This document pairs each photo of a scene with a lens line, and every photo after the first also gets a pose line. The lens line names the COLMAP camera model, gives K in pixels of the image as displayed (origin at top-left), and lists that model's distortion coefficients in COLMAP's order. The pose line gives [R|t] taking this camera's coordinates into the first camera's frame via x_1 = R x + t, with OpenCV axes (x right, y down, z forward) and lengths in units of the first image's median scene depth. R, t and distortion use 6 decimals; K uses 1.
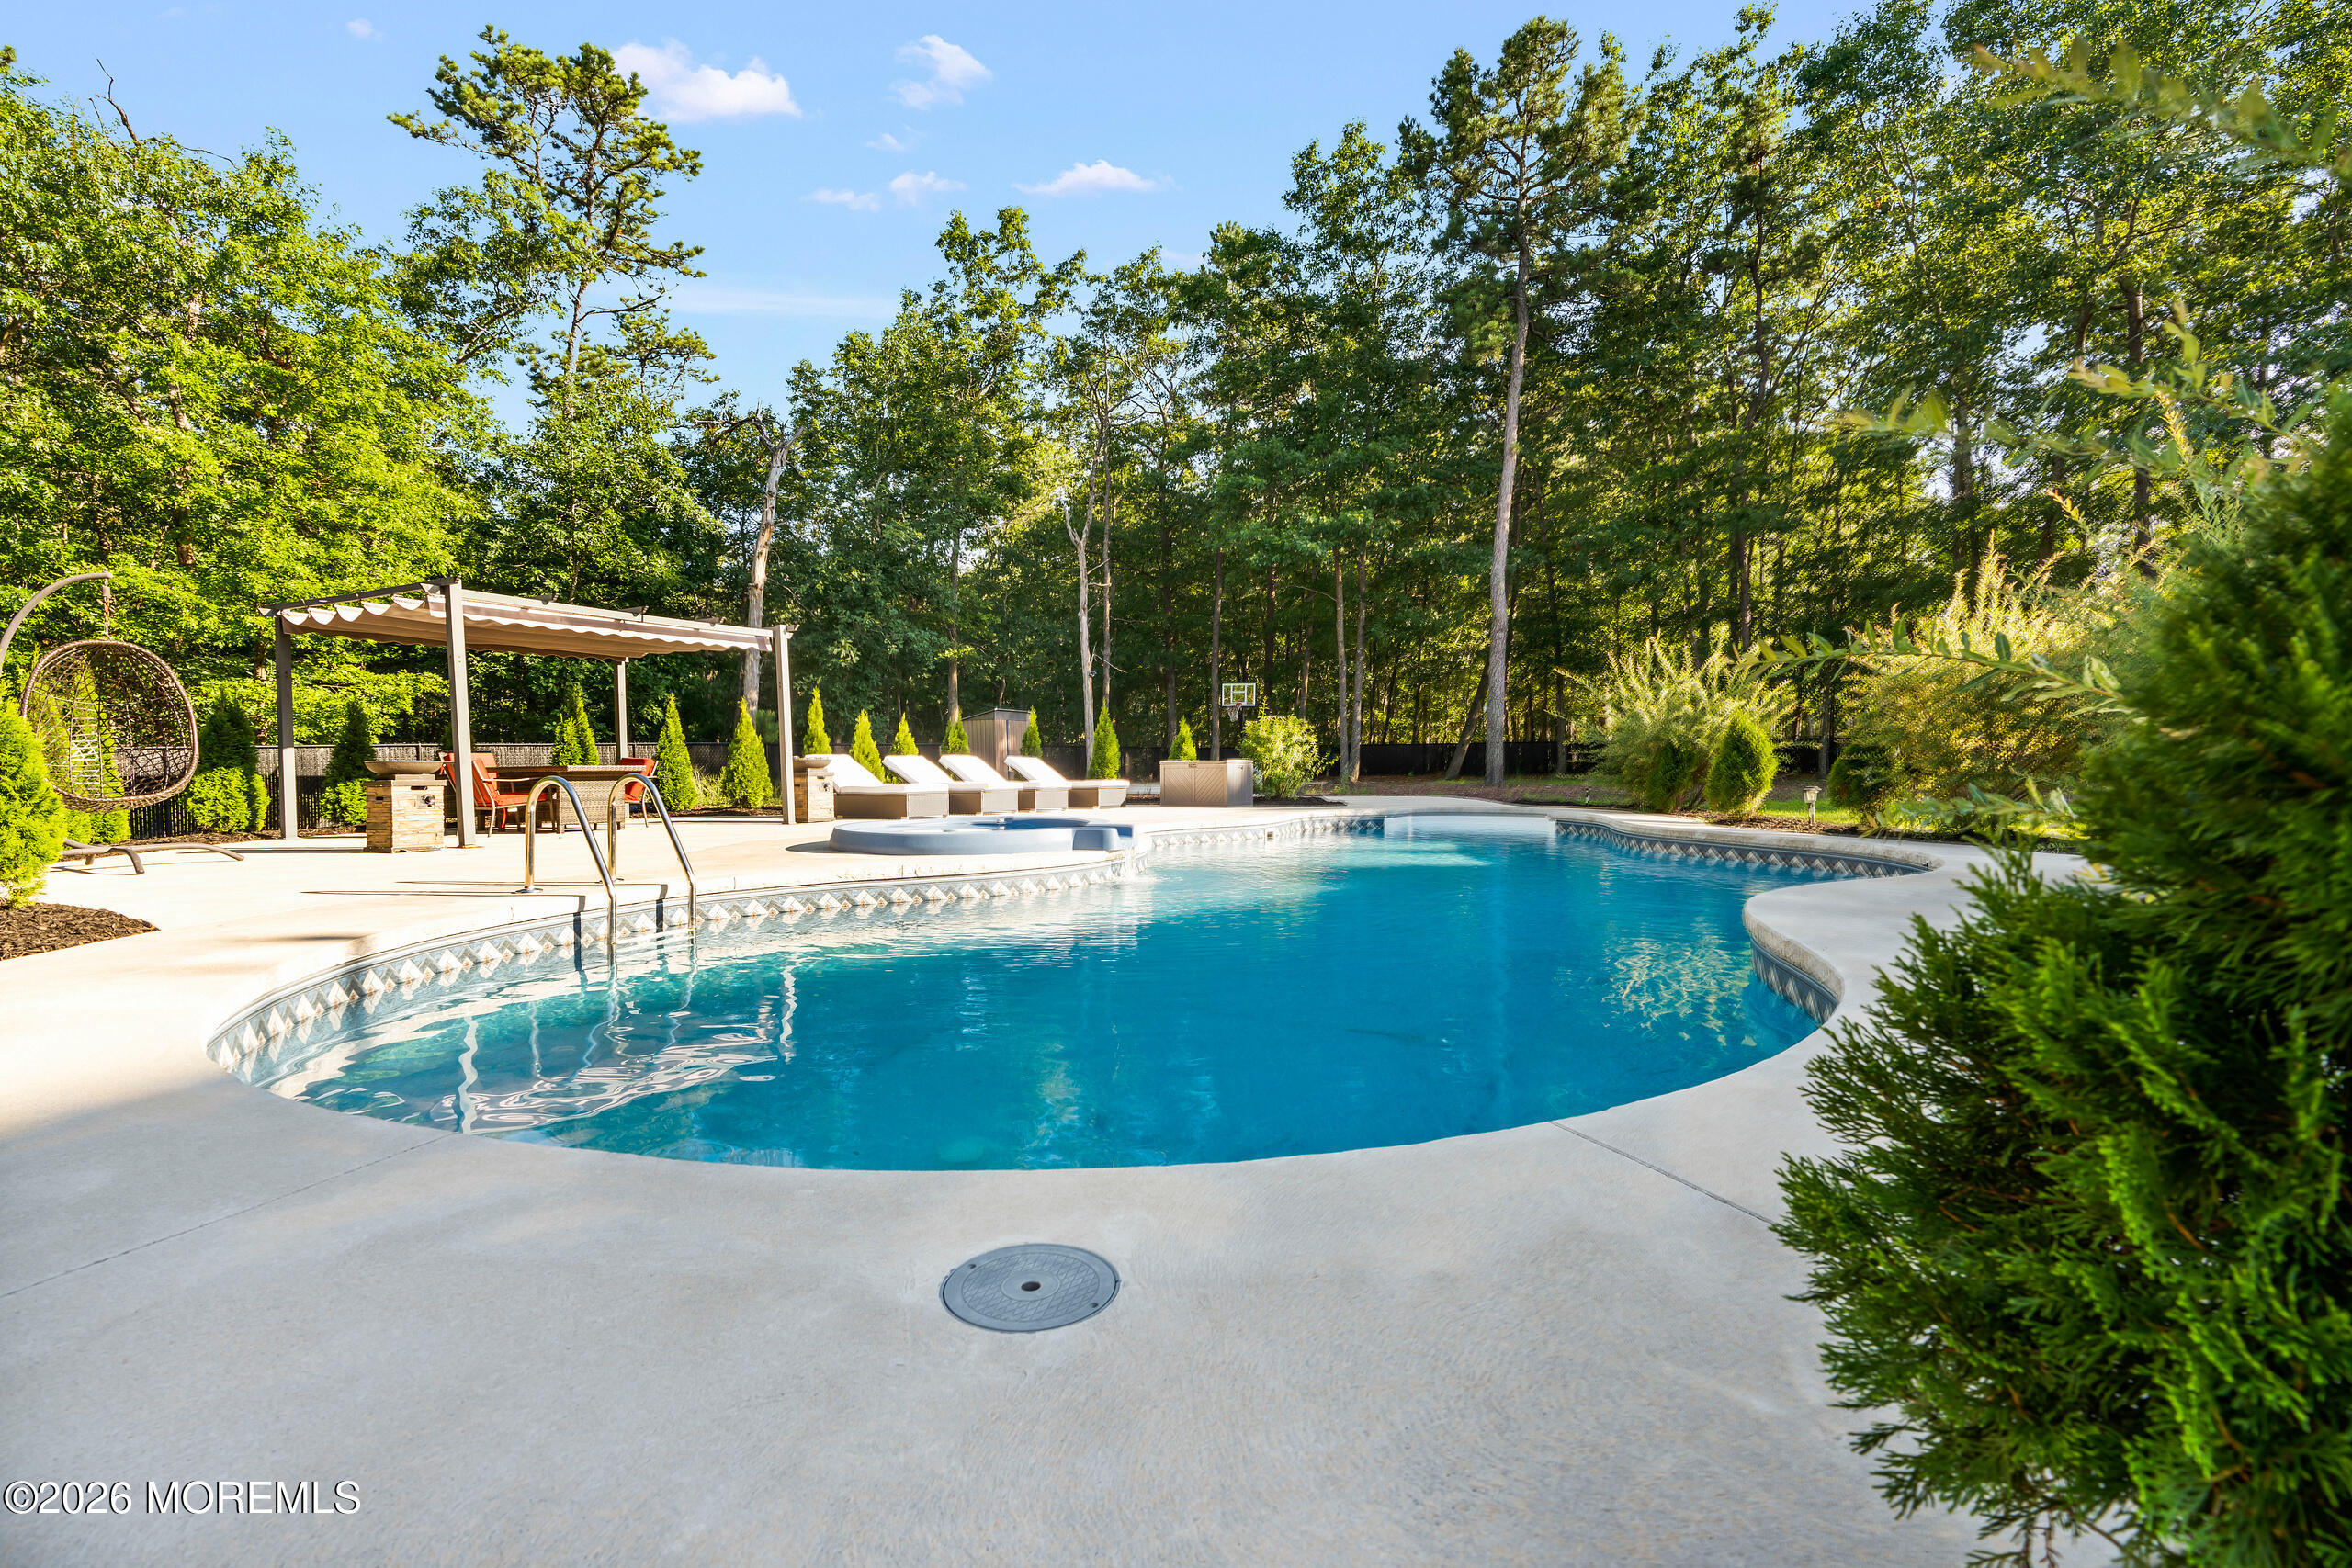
lens RADIAL K [[1065.1, 0, 1170.9], [0, 1065.1, 785.9], [0, 0, 1]] dist [0.003123, 0.000460]
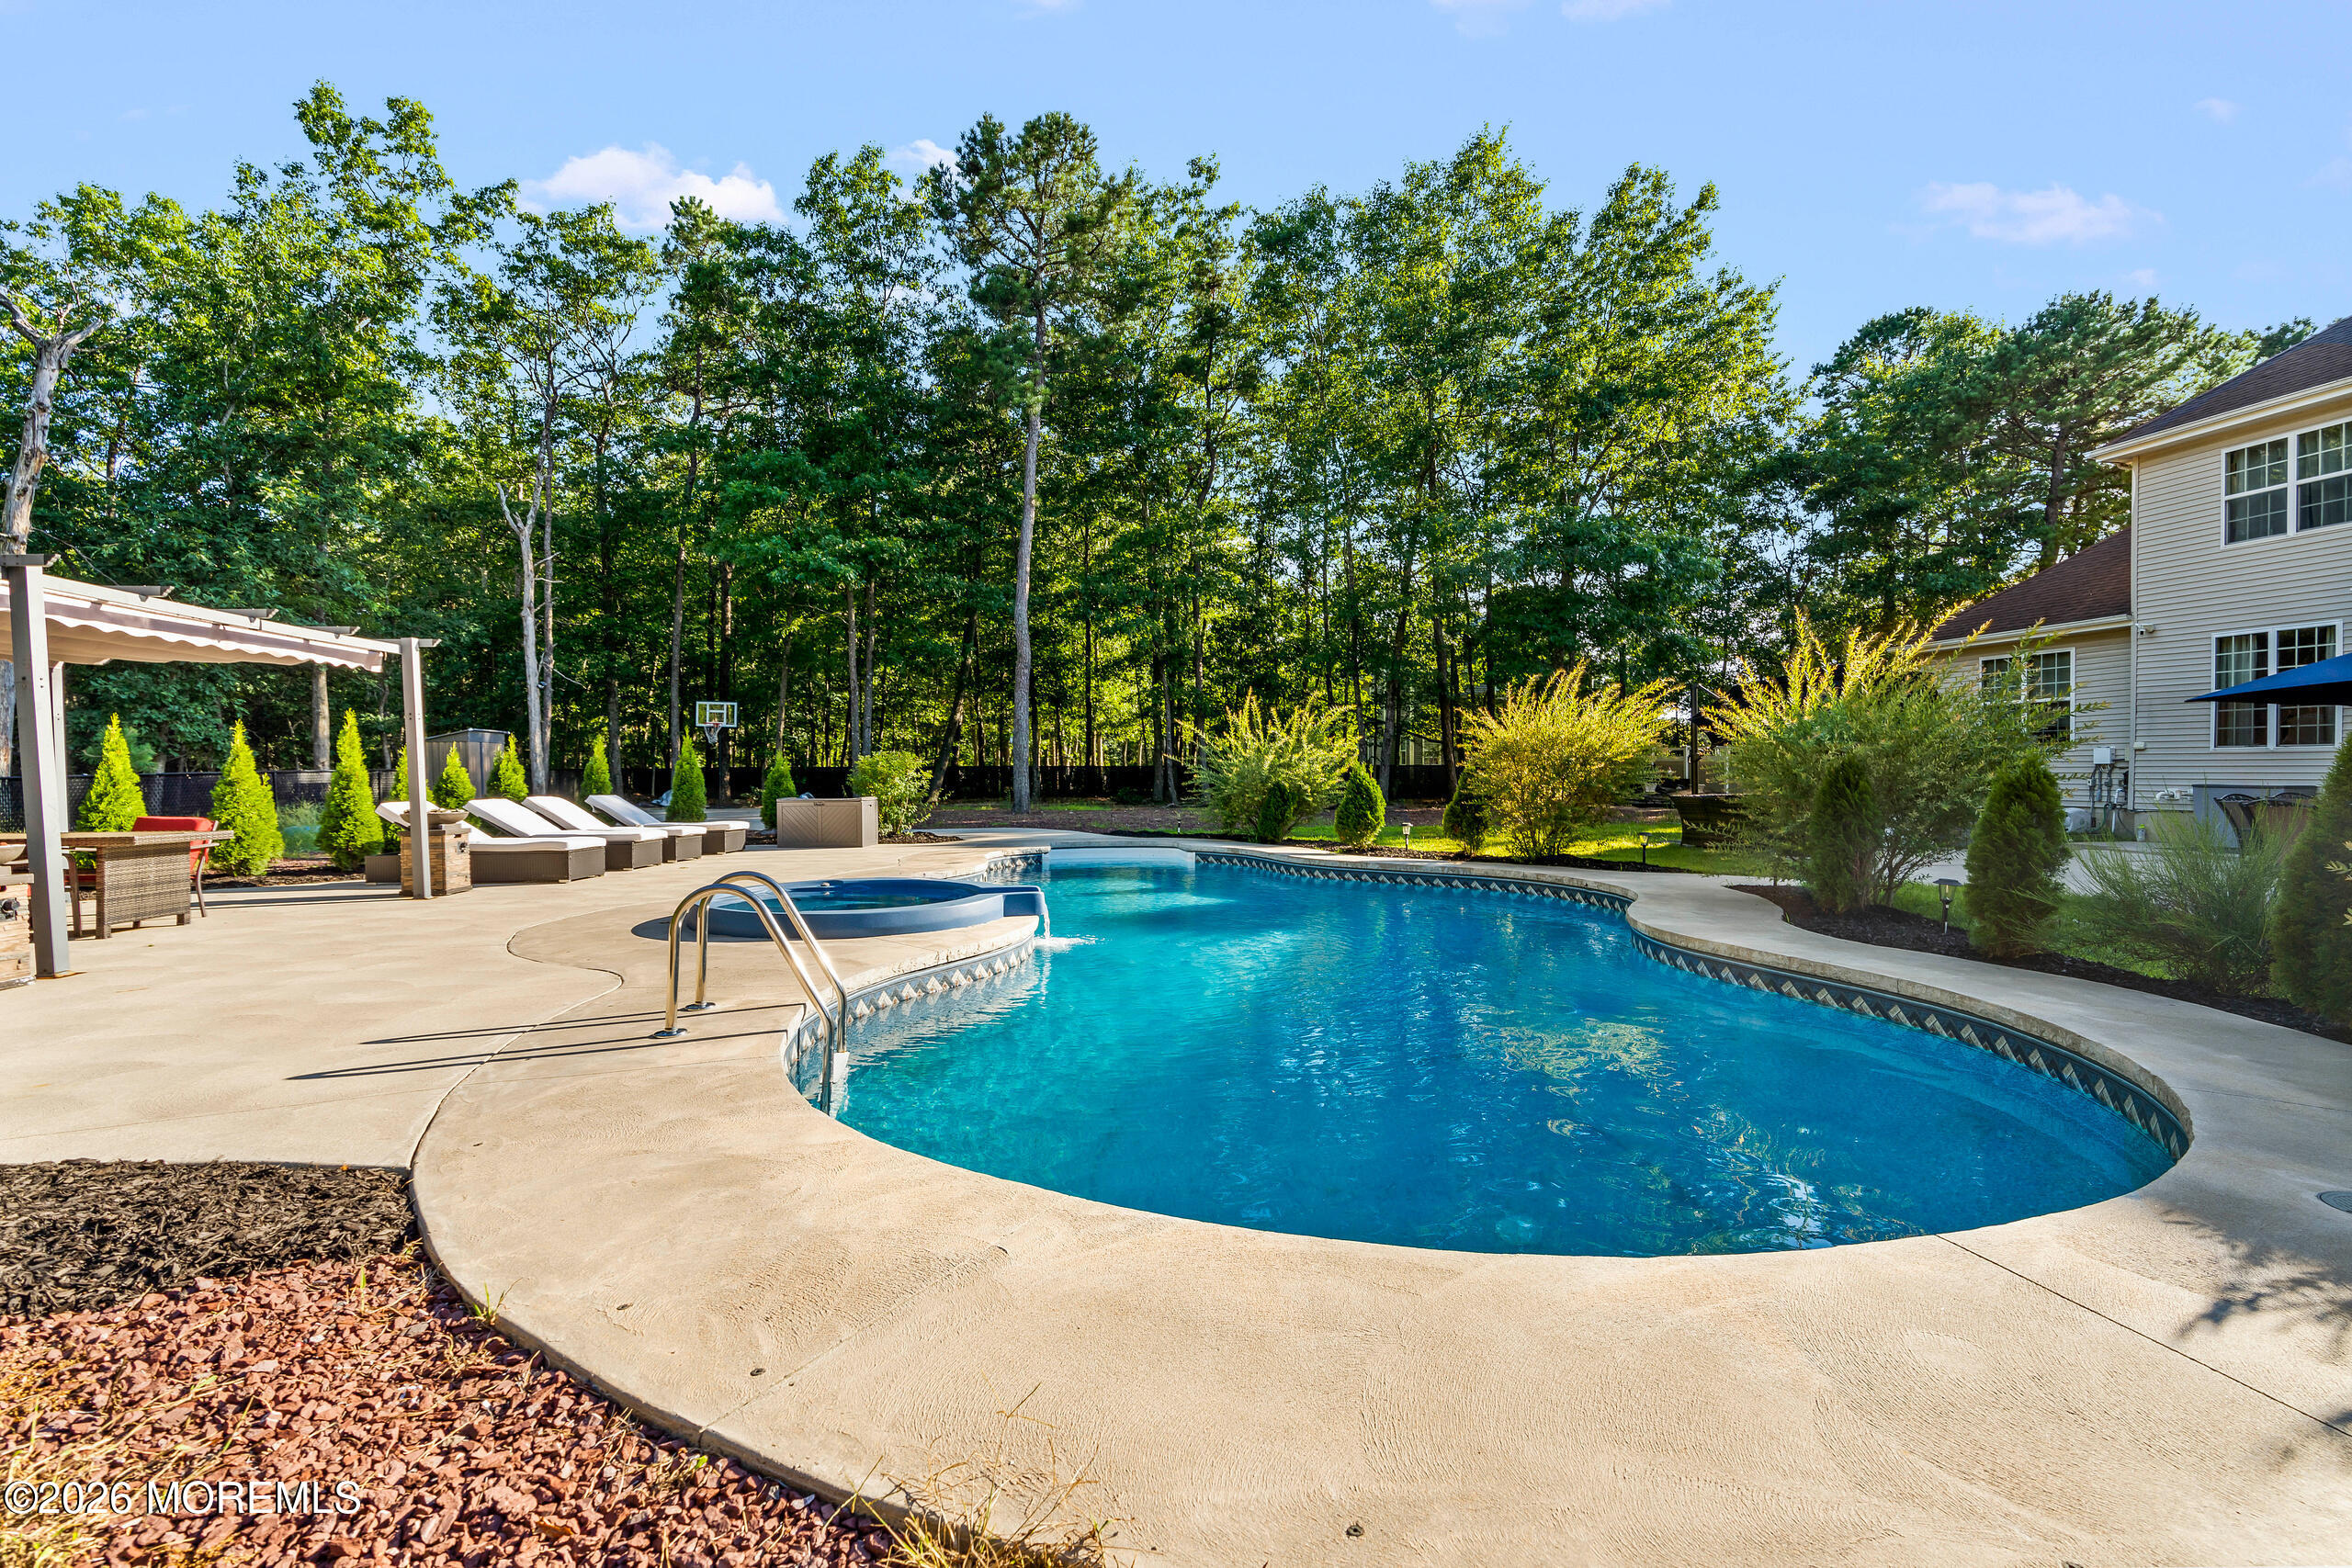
lens RADIAL K [[1063.1, 0, 1176.0], [0, 1063.1, 784.0], [0, 0, 1]] dist [0.000574, 0.000119]
pose [[0.837101, -0.003159, 0.547040, -0.148404], [0.012293, 0.999839, -0.013037, -0.013829], [-0.546910, 0.017638, 0.837005, 0.030877]]
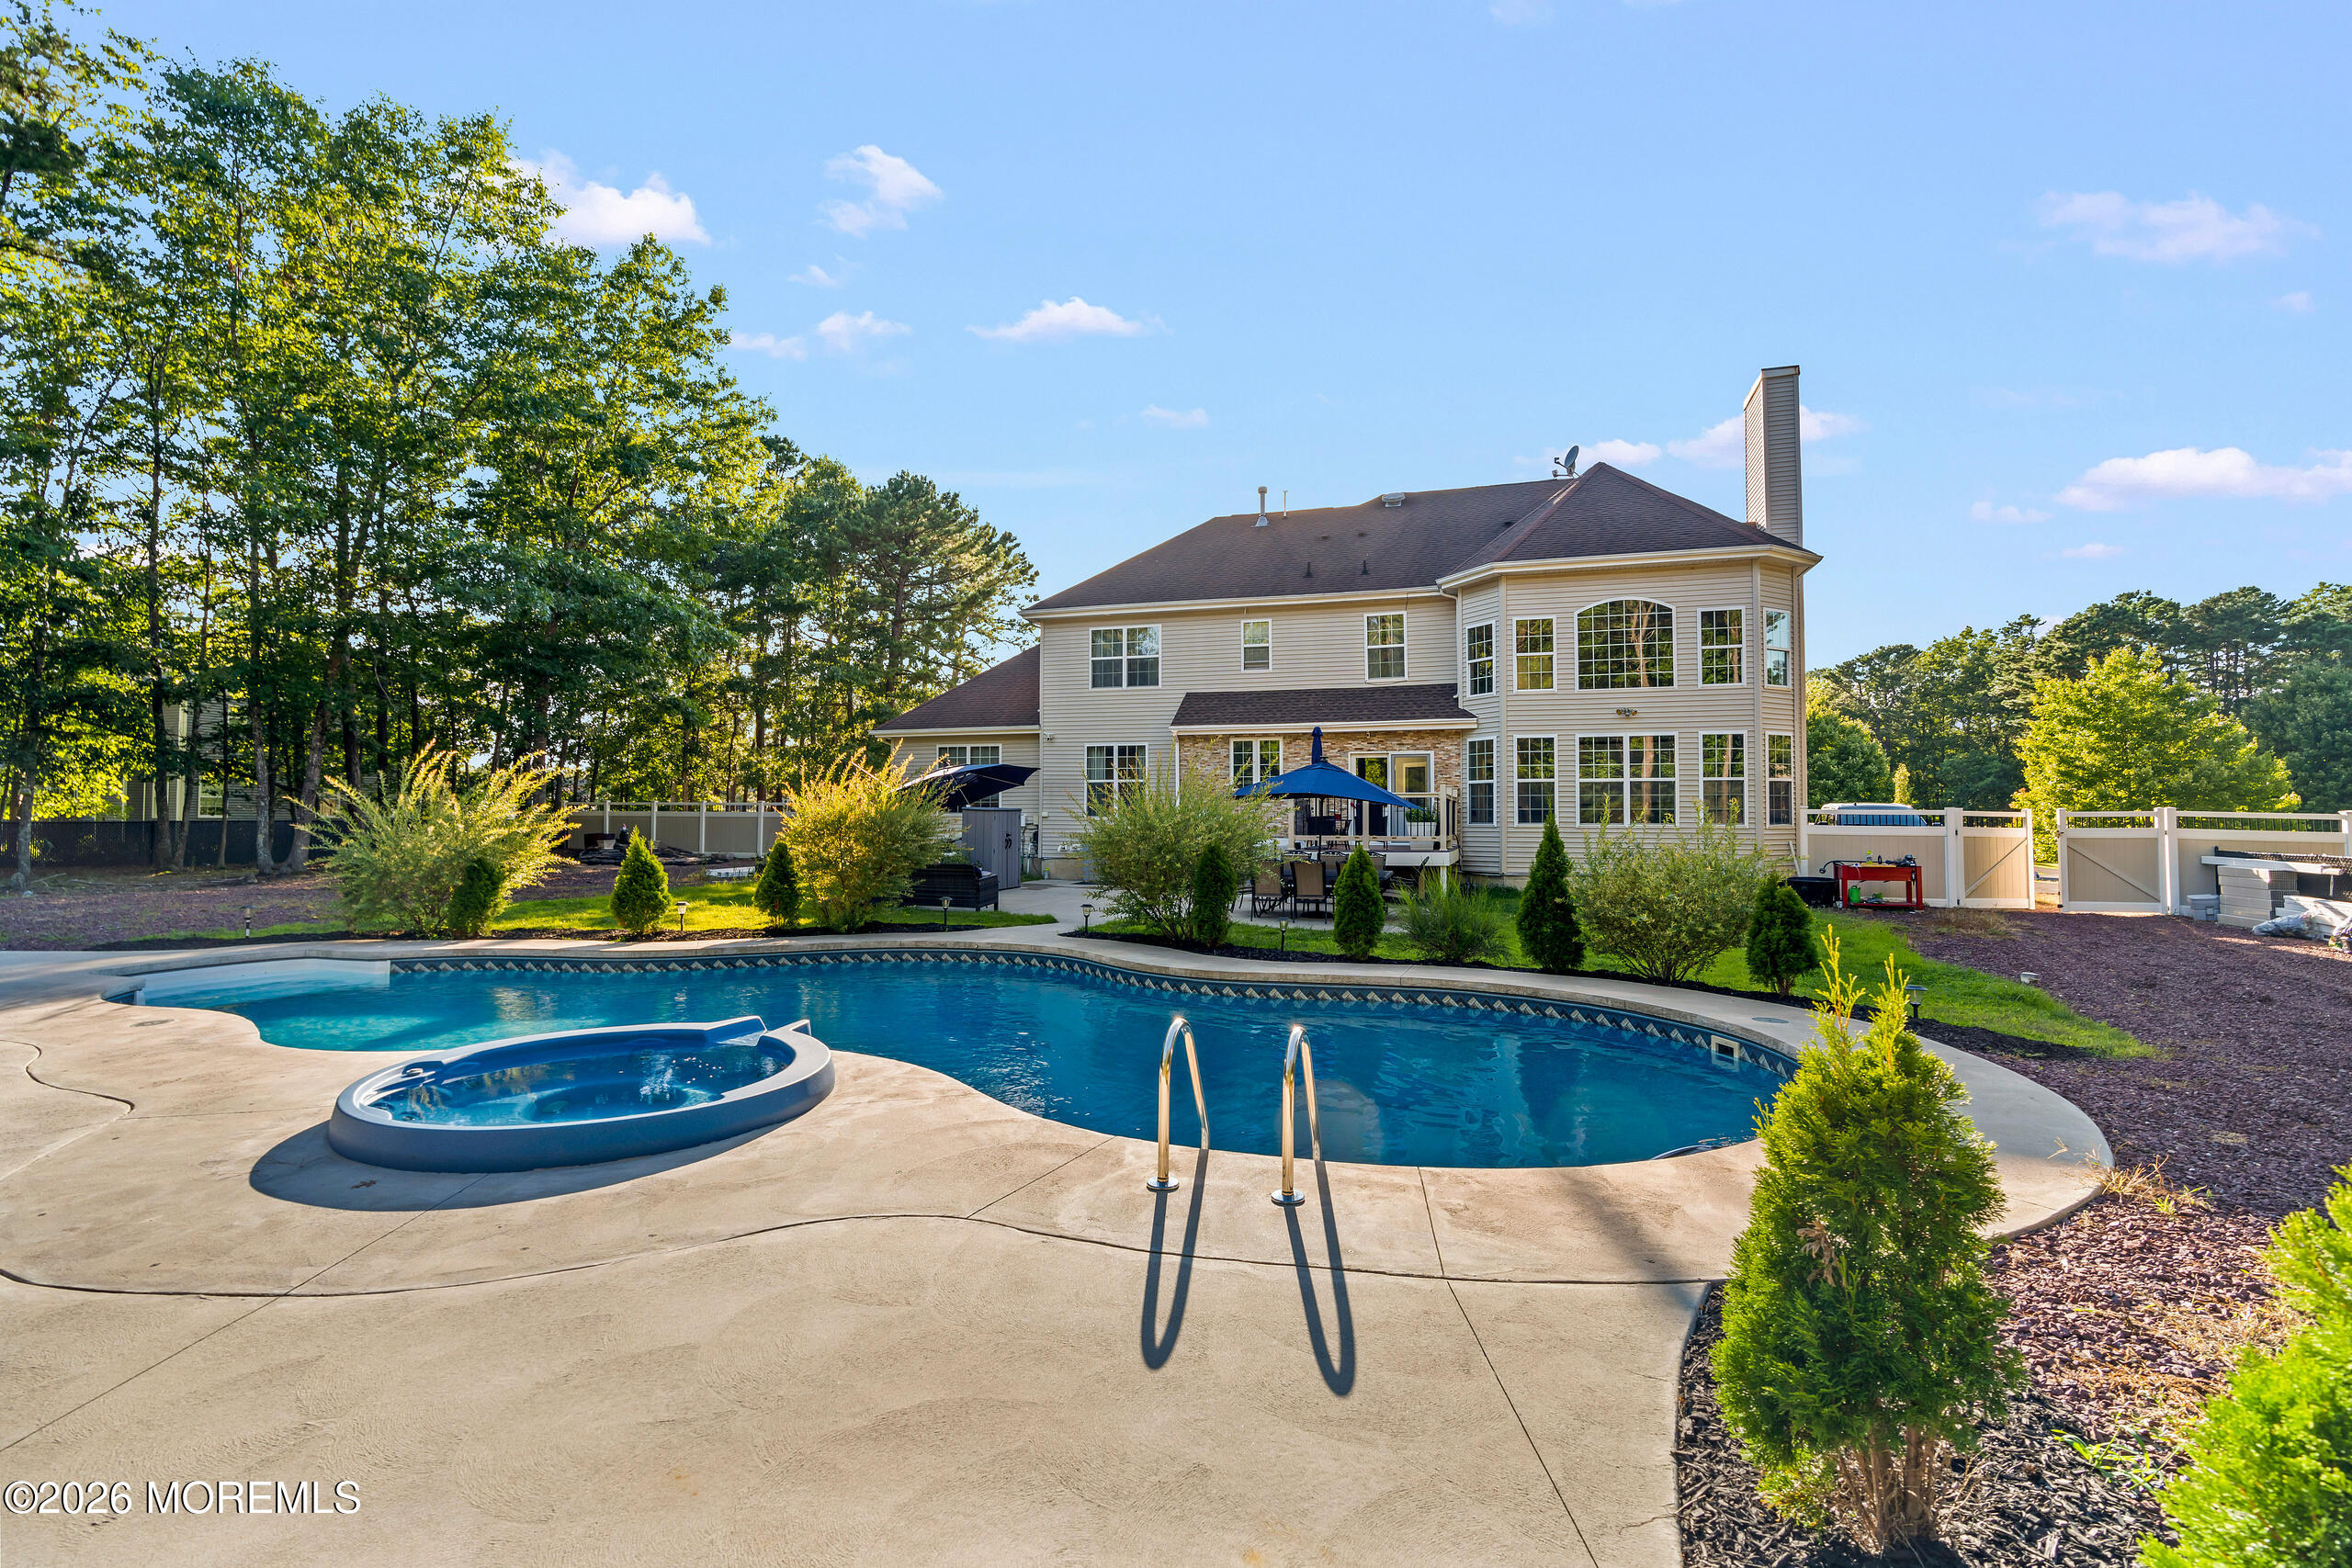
lens RADIAL K [[1092.6, 0, 1170.9], [0, 1092.6, 758.8], [0, 0, 1]] dist [0.000792, 0.000542]
pose [[-0.088362, 0.058405, 0.994375, -0.299541], [0.025939, 0.998076, -0.056318, -0.031817], [-0.995751, 0.020817, -0.089707, 0.240211]]
